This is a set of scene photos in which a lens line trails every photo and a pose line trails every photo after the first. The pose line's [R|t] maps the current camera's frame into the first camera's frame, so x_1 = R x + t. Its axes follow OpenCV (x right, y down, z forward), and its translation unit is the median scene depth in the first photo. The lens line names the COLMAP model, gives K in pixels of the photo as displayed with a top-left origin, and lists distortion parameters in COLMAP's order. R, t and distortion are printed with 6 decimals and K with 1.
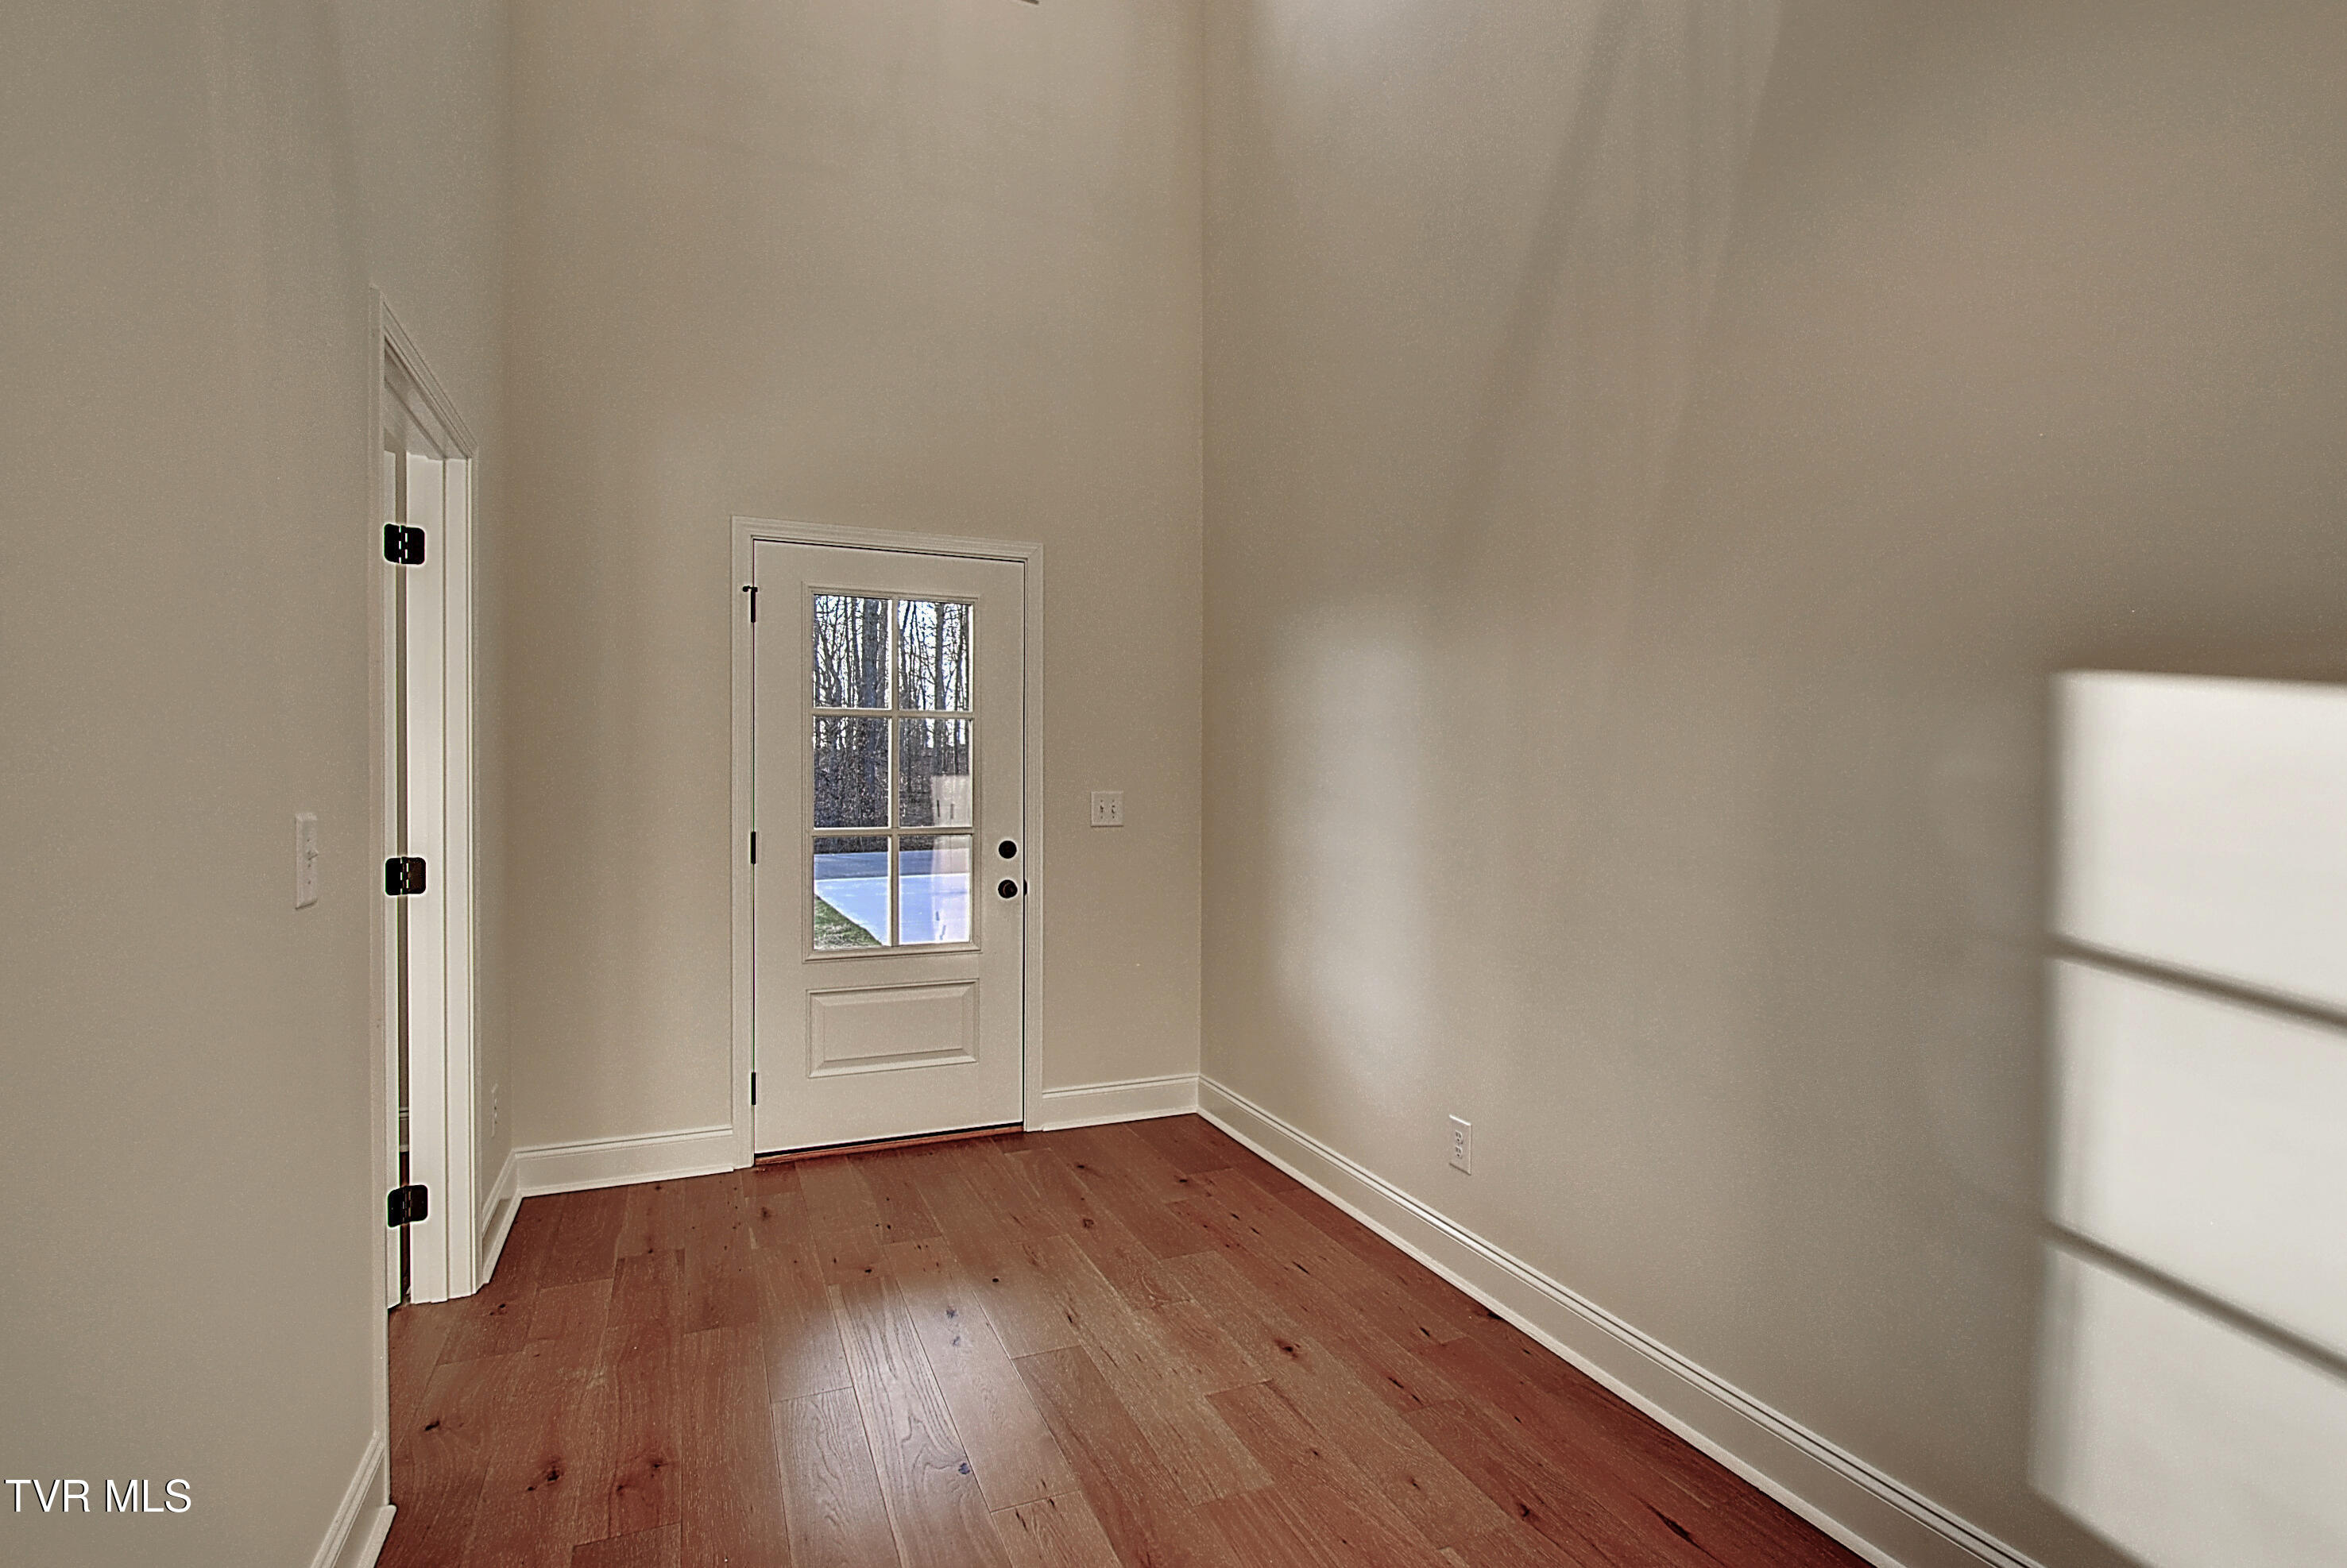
lens RADIAL K [[1080.5, 0, 1173.1], [0, 1080.5, 780.3], [0, 0, 1]] dist [-0.008896, -0.000308]
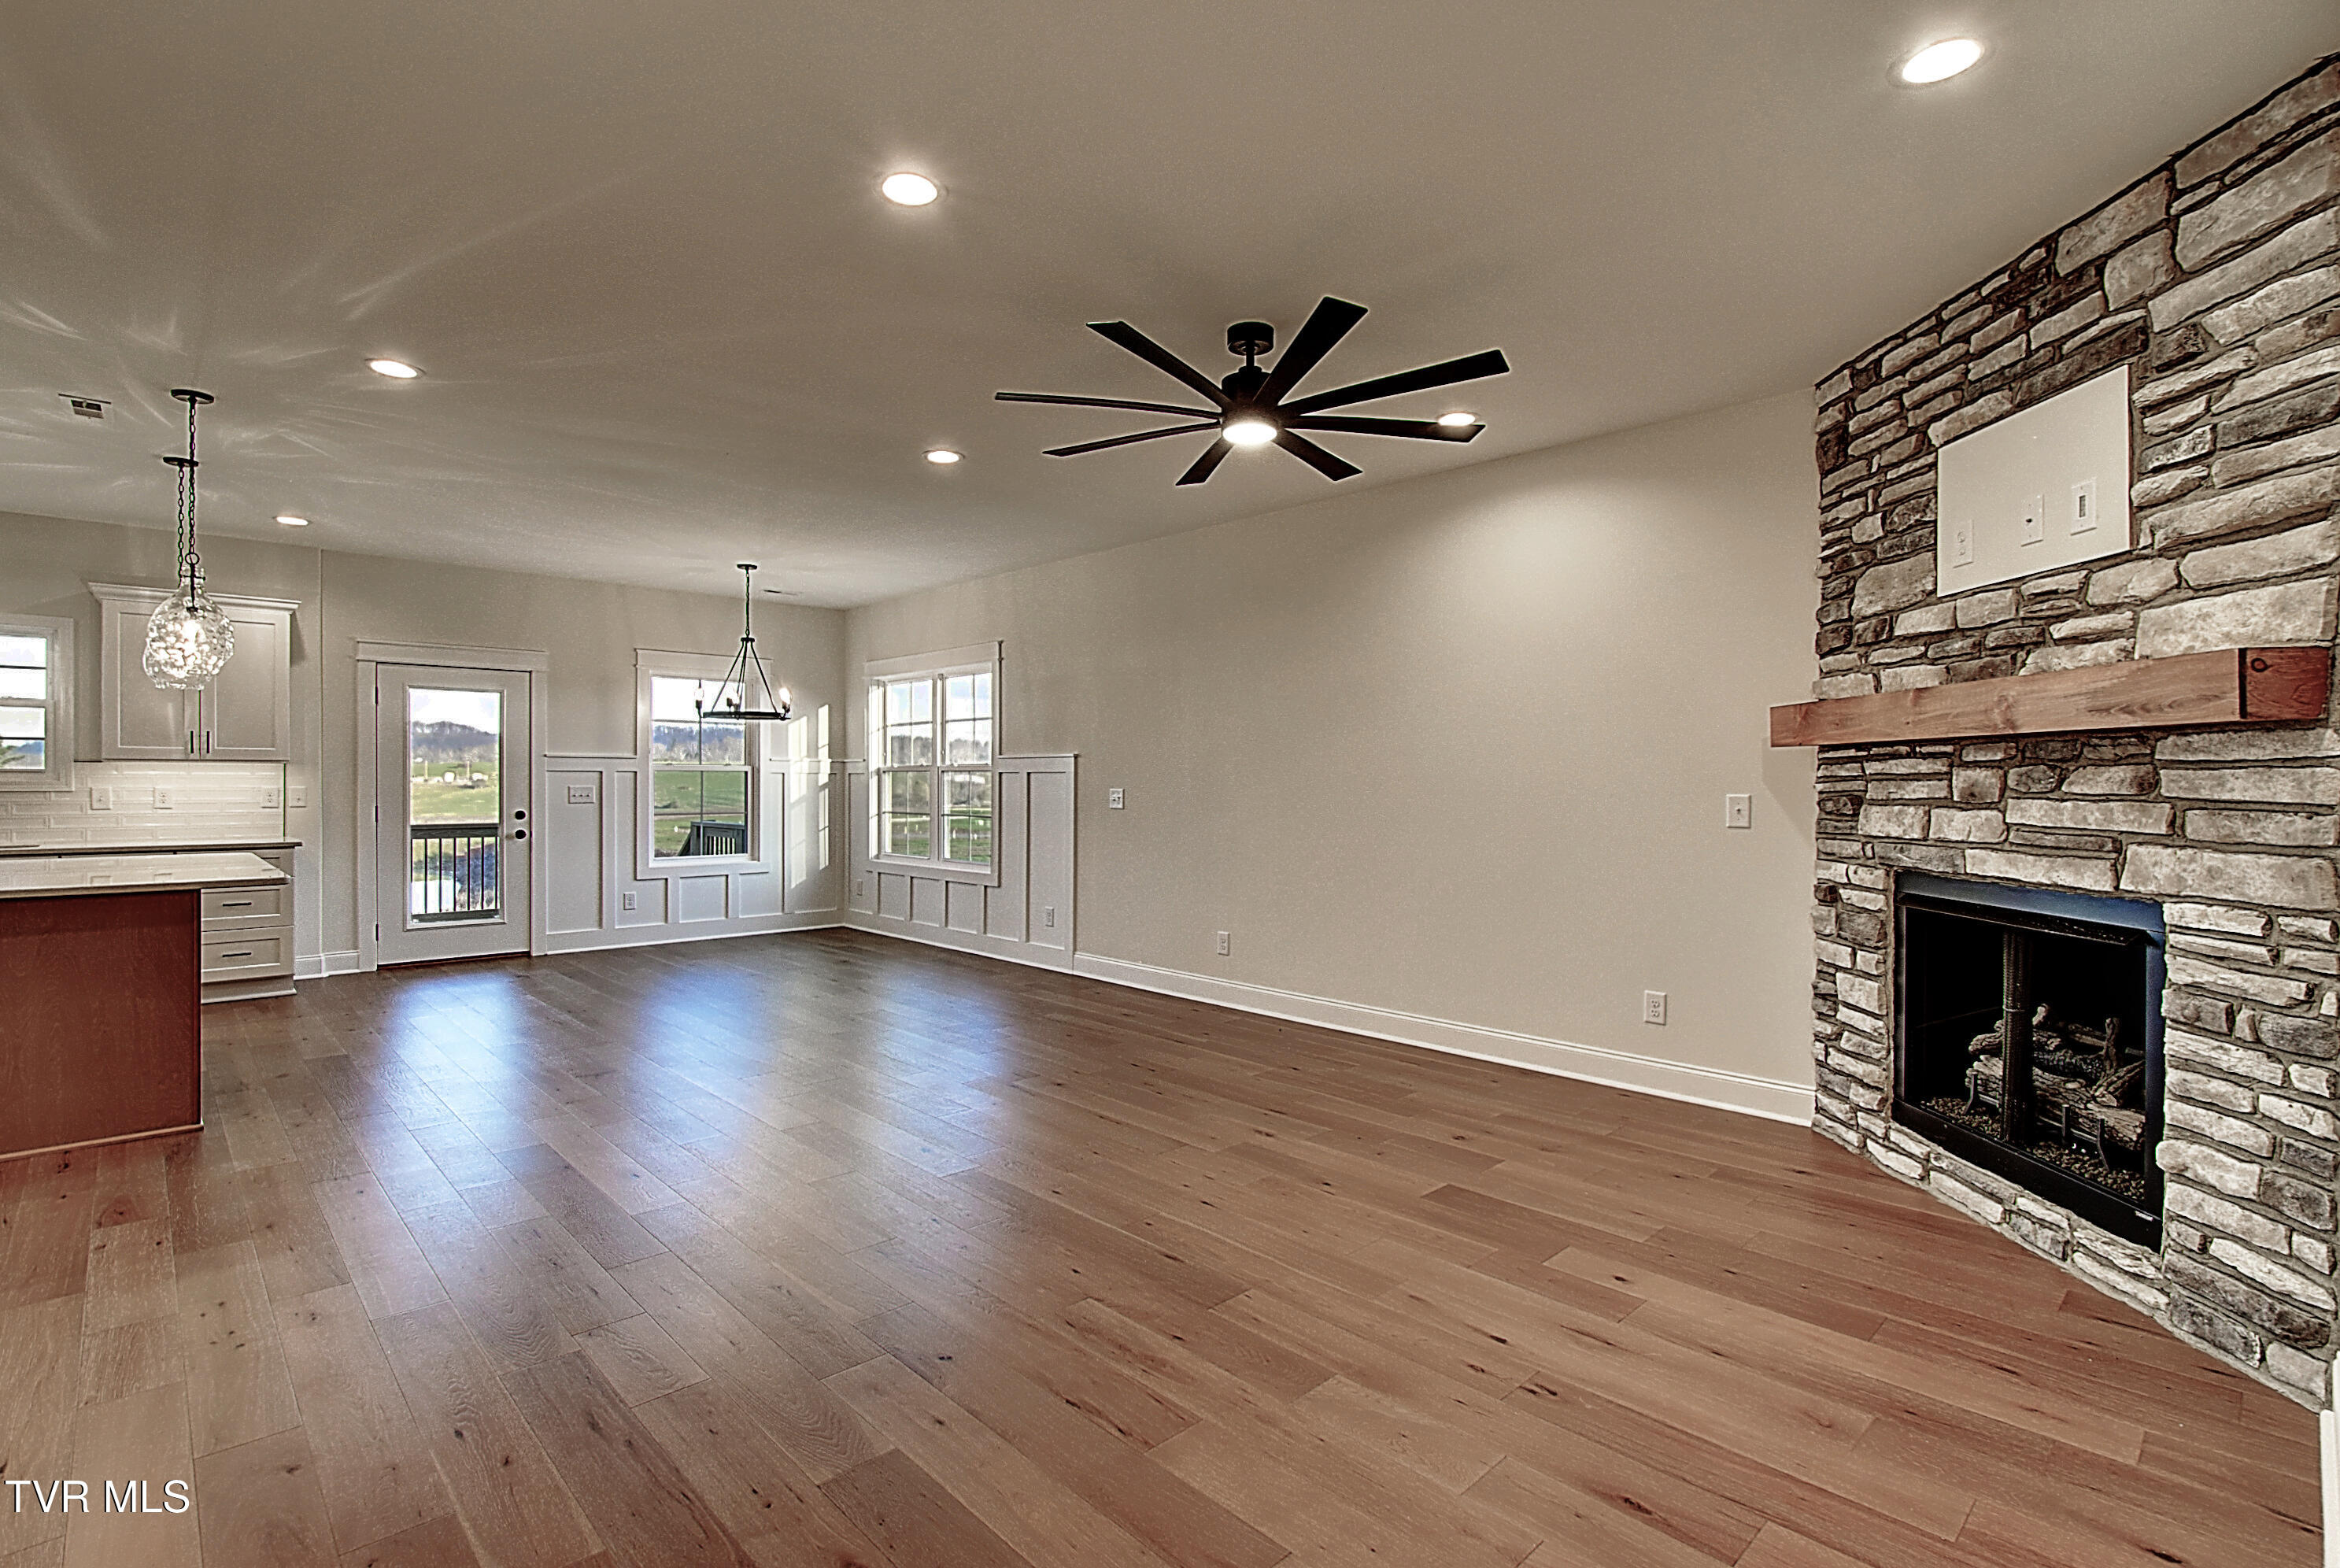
lens RADIAL K [[1077.4, 0, 1171.4], [0, 1077.4, 782.1], [0, 0, 1]] dist [-0.008896, -0.000308]
pose [[0.920642, -0.004476, 0.390382, 0.156718], [0.006455, 0.999972, -0.003756, 0.025398], [-0.390355, 0.005978, 0.920645, -1.131176]]
